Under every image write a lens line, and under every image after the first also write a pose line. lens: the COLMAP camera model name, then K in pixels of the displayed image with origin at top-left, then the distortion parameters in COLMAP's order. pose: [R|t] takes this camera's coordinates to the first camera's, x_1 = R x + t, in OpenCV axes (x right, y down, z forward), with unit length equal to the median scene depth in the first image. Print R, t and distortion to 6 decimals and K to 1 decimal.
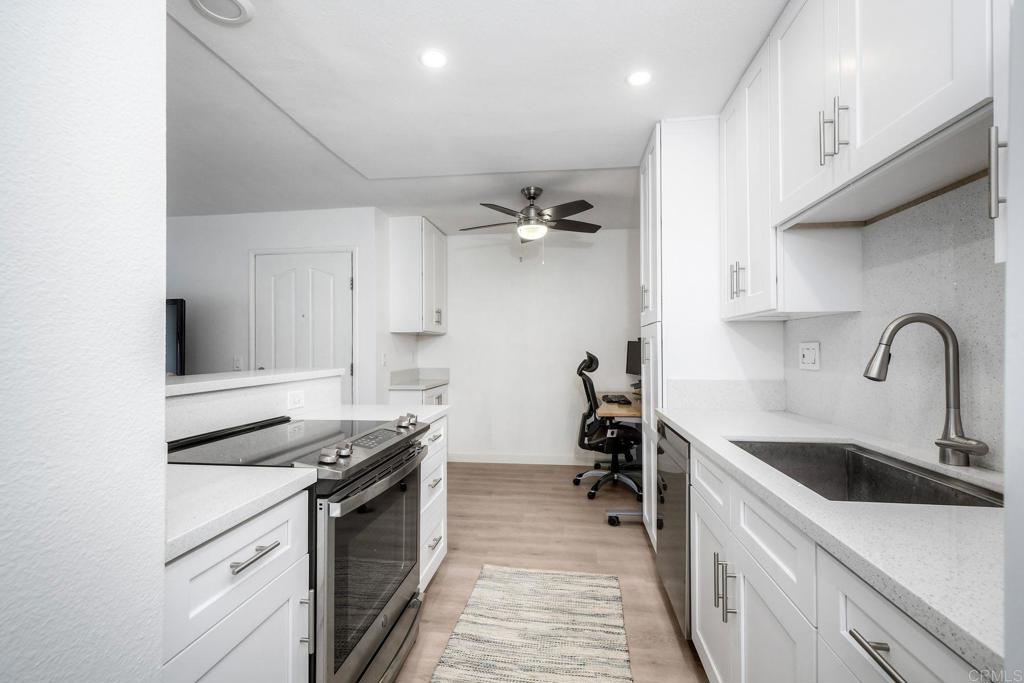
lens RADIAL K [[452.0, 0, 516.4], [0, 452.0, 344.3], [0, 0, 1]] dist [0.000398, -0.002239]
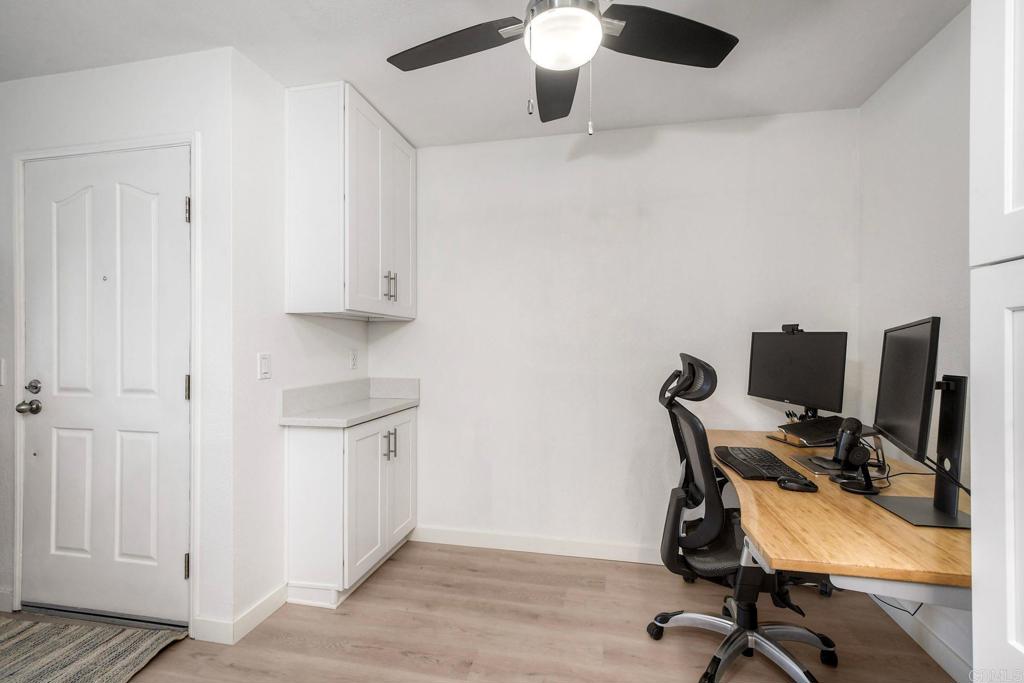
lens RADIAL K [[452.0, 0, 526.8], [0, 452.0, 345.1], [0, 0, 1]] dist [0.000398, -0.002239]
pose [[0.996815, 0.005019, -0.079587, 0.036209], [-0.004552, 0.999971, 0.006054, 0.006290], [0.079615, -0.005672, 0.996810, 0.527004]]
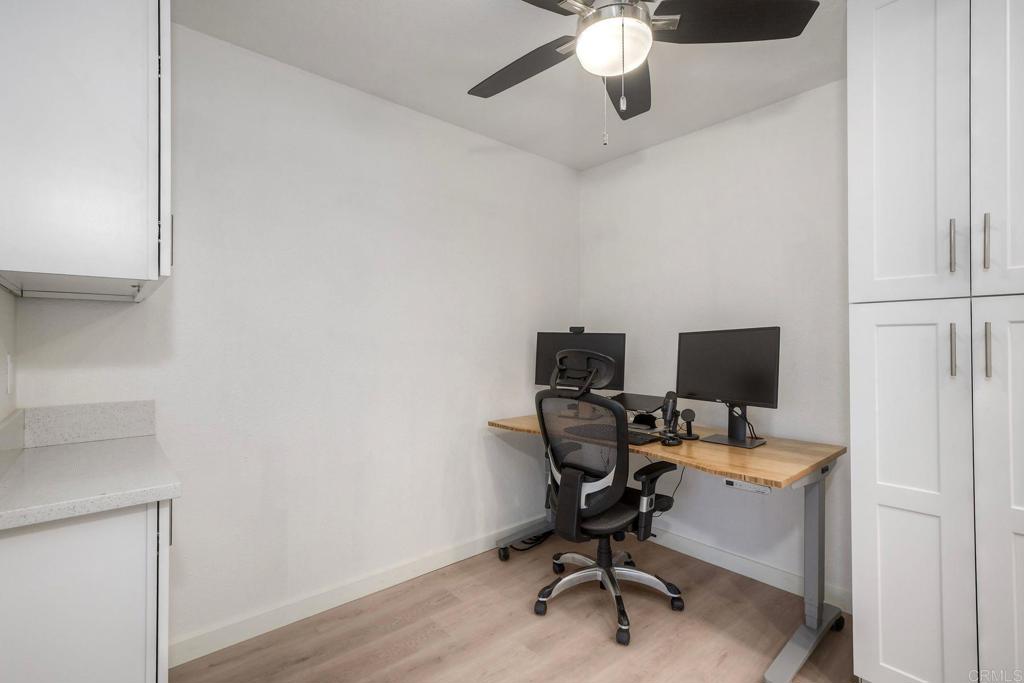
lens RADIAL K [[452.0, 0, 512.5], [0, 452.0, 341.3], [0, 0, 1]] dist [0.000398, -0.002239]
pose [[0.677536, 0.007283, 0.735454, -0.263829], [-0.006045, 0.999972, -0.004334, 0.009054], [-0.735465, -0.001510, 0.677561, 0.684061]]
